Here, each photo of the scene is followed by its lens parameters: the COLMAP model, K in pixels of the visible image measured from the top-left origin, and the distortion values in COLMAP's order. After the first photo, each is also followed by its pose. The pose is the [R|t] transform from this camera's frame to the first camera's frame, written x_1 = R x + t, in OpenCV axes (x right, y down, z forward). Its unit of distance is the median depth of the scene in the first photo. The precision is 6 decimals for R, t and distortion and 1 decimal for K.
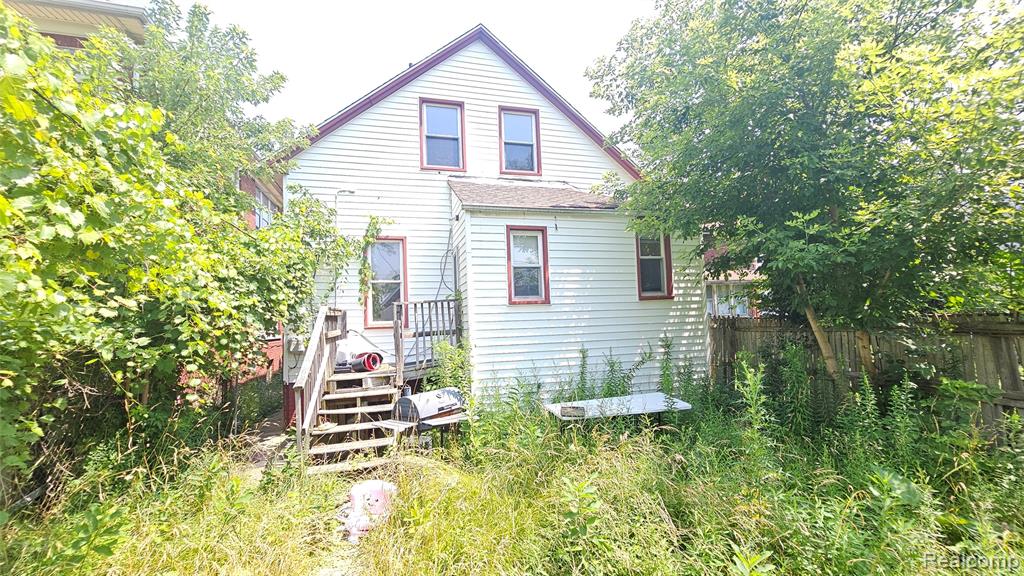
lens RADIAL K [[419.2, 0, 514.5], [0, 419.2, 295.7], [0, 0, 1]] dist [-0.000650, 0.000089]
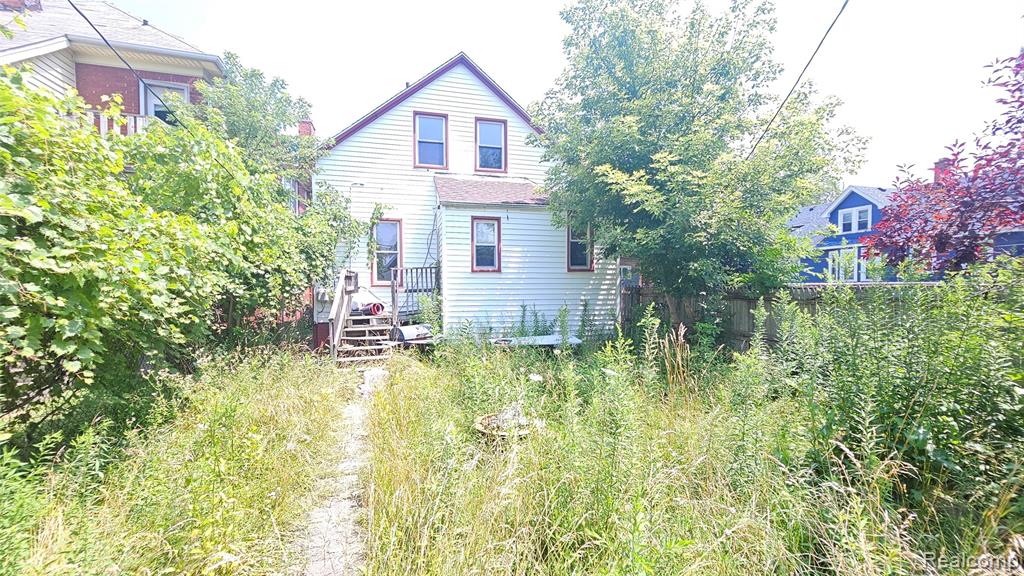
lens RADIAL K [[419.2, 0, 514.5], [0, 419.2, 295.7], [0, 0, 1]] dist [-0.000650, 0.000089]
pose [[0.999434, 0.031488, -0.011864, 0.141394], [-0.030420, 0.996215, 0.081428, -0.017817], [0.014383, -0.081021, 0.996609, -0.398916]]
